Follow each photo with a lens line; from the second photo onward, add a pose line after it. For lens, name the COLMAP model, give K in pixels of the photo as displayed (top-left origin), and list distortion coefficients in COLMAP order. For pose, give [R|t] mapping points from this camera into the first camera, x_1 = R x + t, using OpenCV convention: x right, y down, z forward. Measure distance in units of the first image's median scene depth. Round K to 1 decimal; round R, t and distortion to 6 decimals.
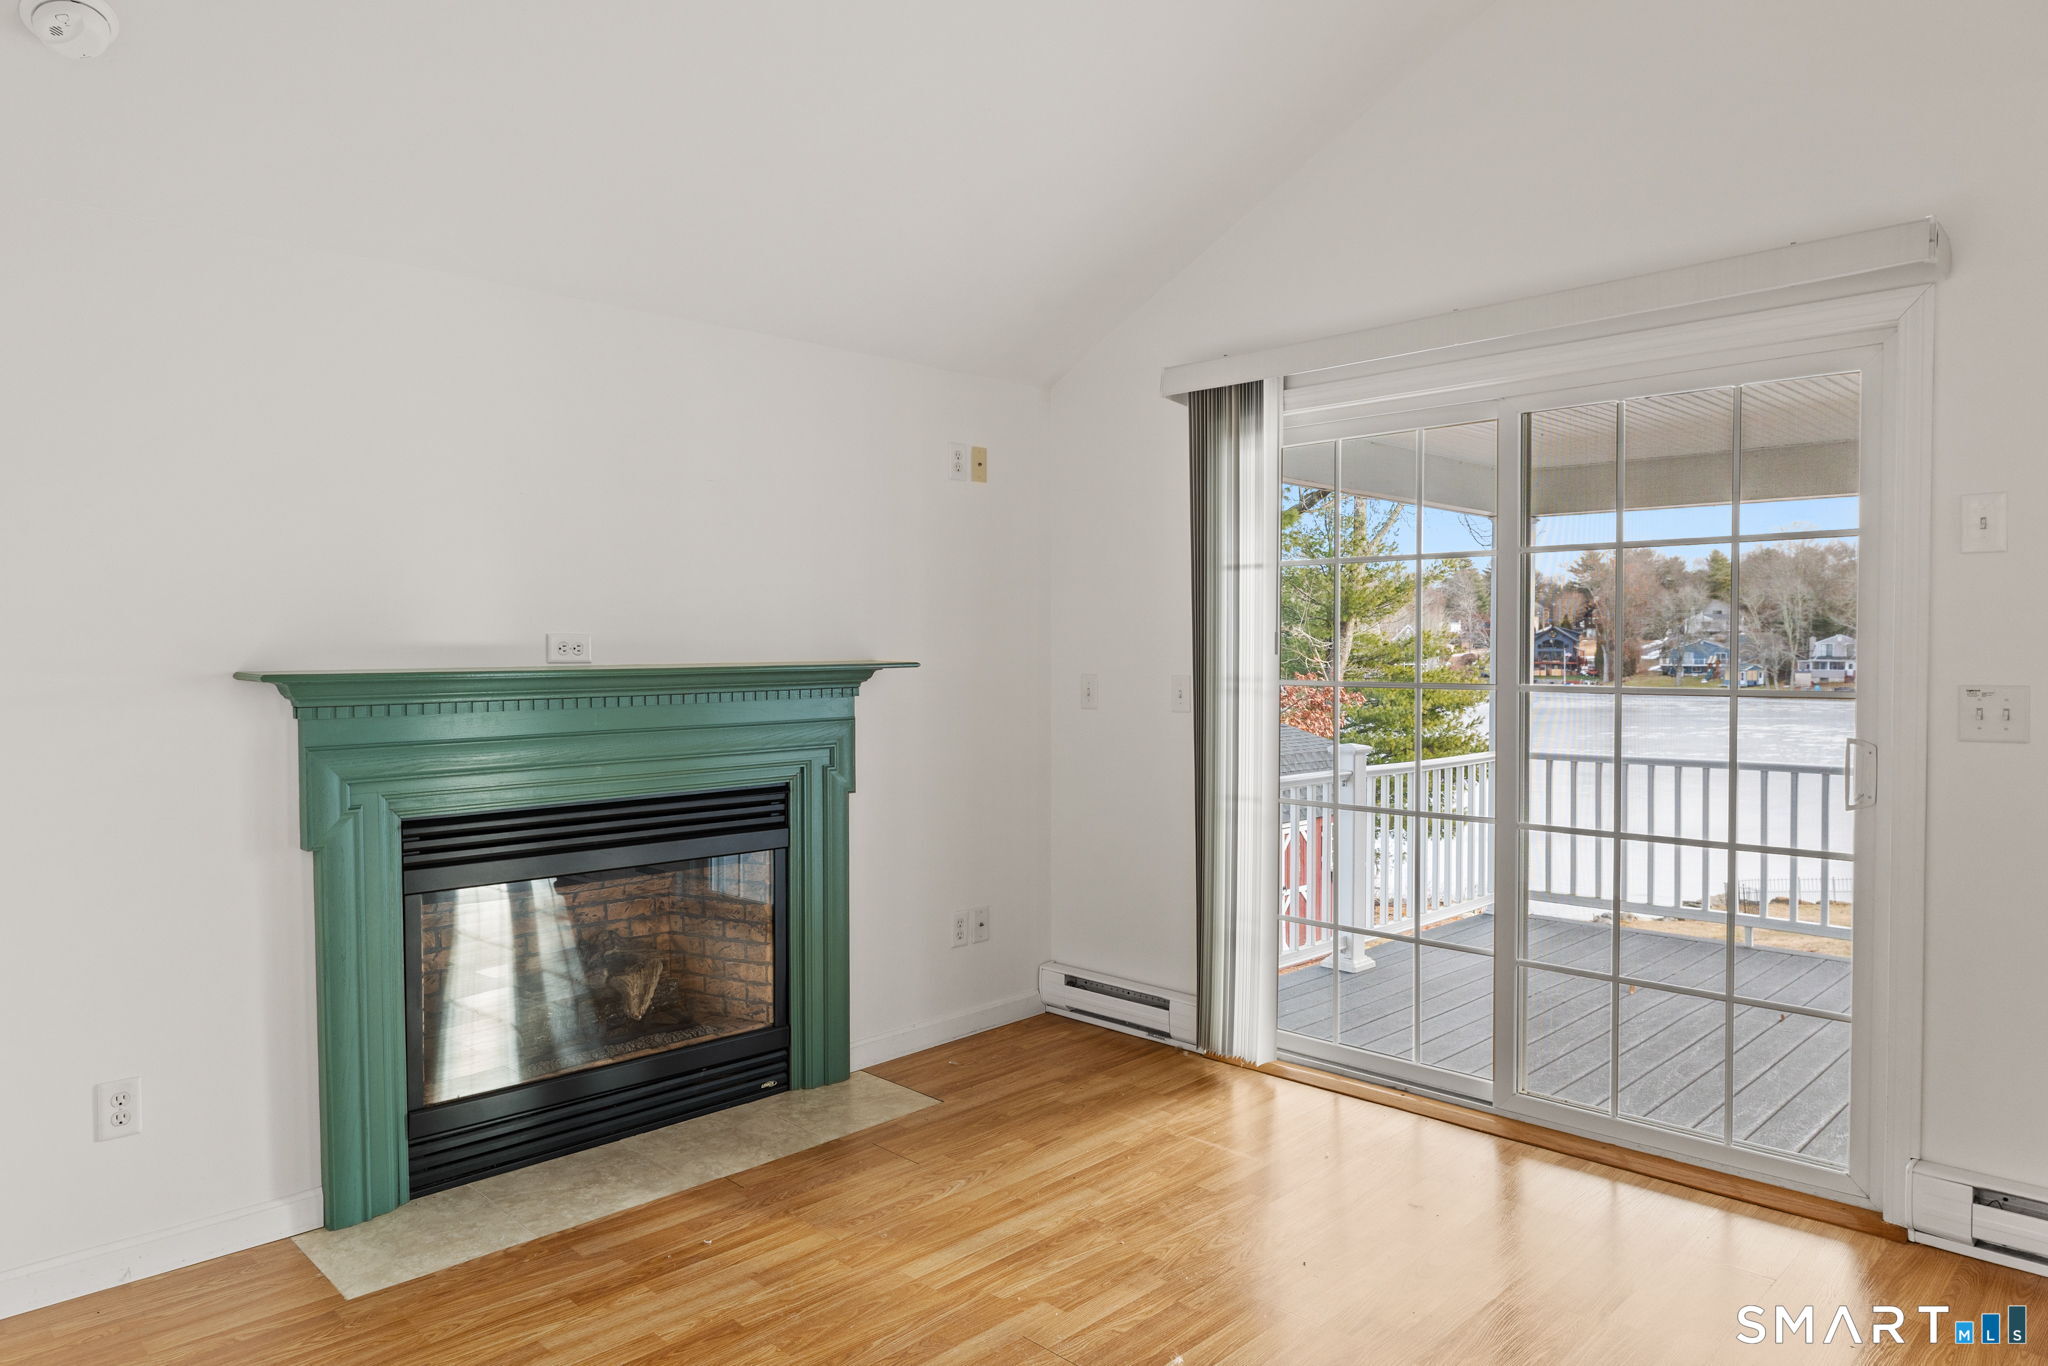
lens RADIAL K [[1307.8, 0, 1024.0], [0, 1307.8, 683.0], [0, 0, 1]] dist [0.002306, -0.002514]
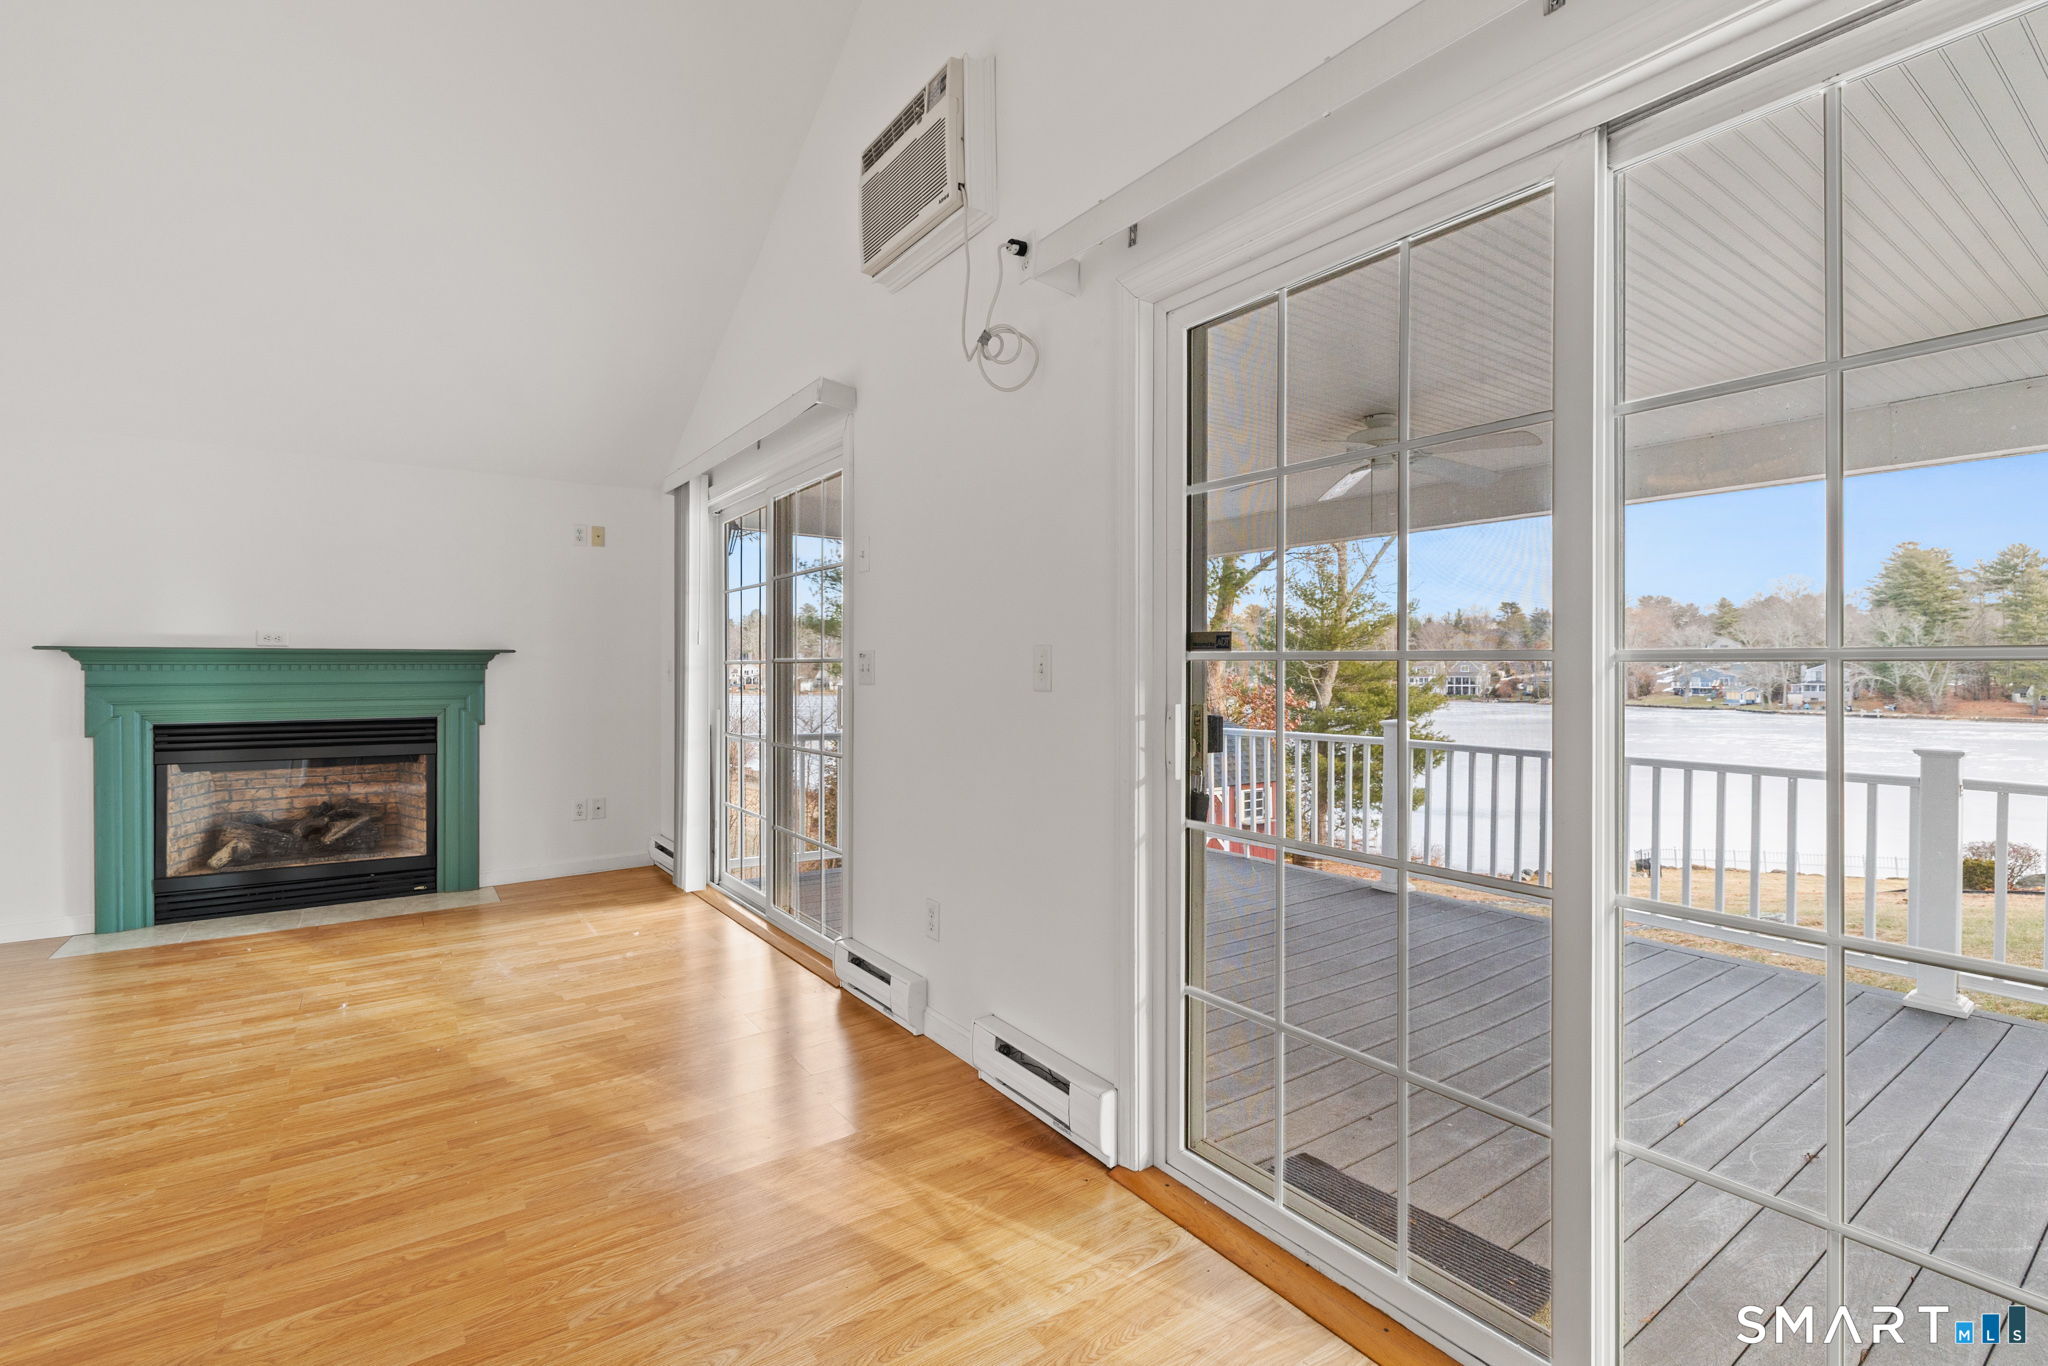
lens RADIAL K [[920.8, 0, 1018.9], [0, 920.8, 673.2], [0, 0, 1]] dist [-0.002913, 0.000459]
pose [[0.984113, 0.003487, -0.177506, 0.848026], [-0.008136, 0.999642, -0.025469, 0.043408], [0.177354, 0.026509, 0.983790, -0.089423]]
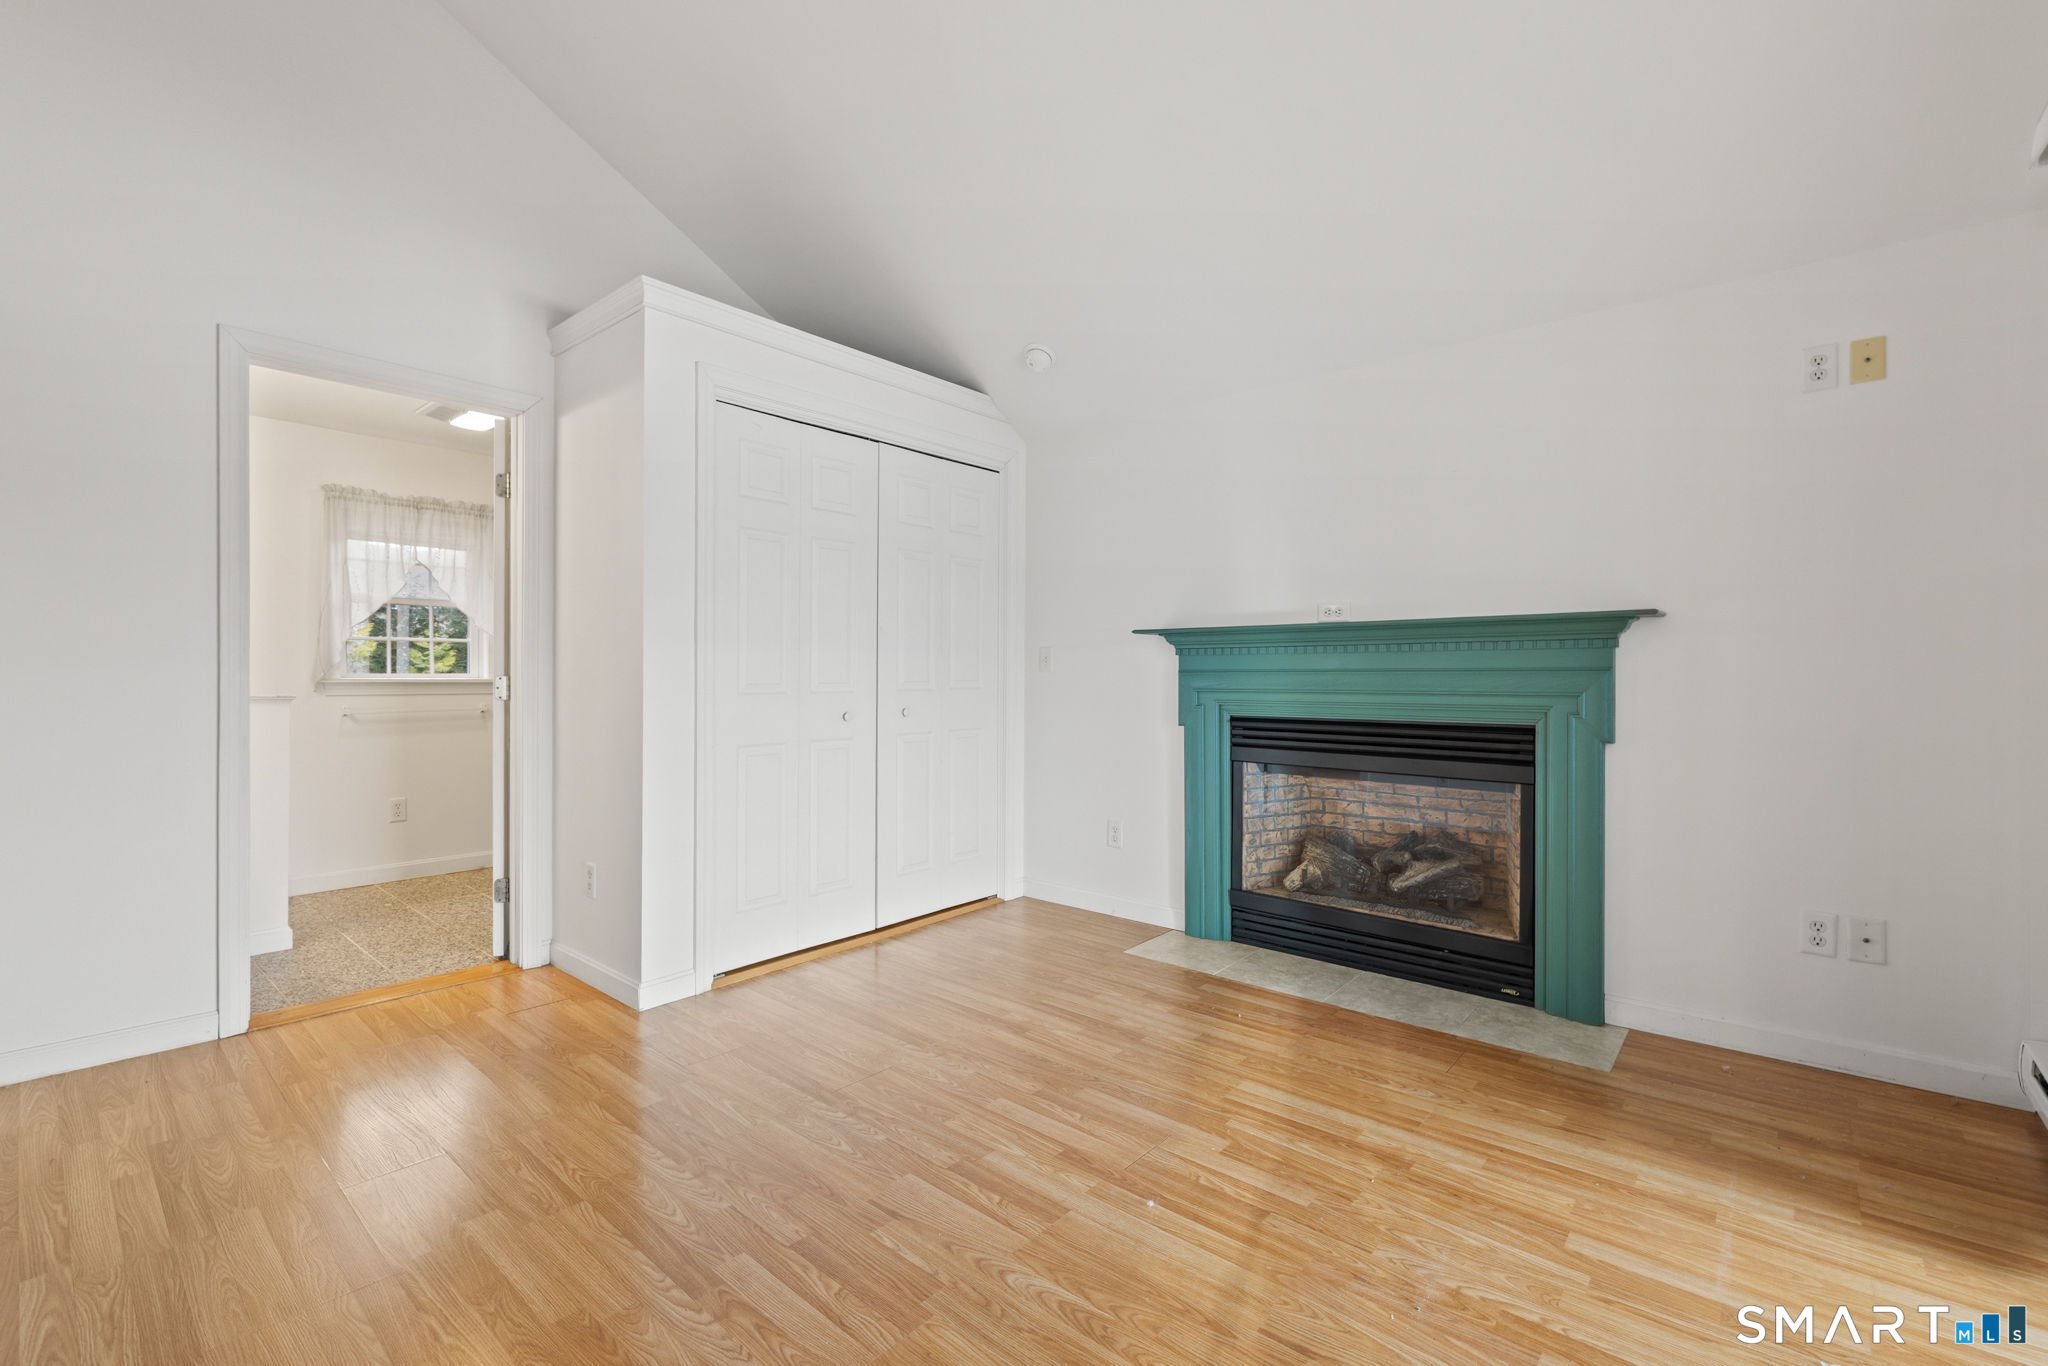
lens RADIAL K [[888.5, 0, 1022.8], [0, 888.5, 673.2], [0, 0, 1]] dist [0.001372, 0.000639]
pose [[0.069832, -0.000406, -0.997559, 0.557830], [-0.032795, 0.999458, -0.002703, 0.050082], [0.997020, 0.032904, 0.069781, 0.536852]]
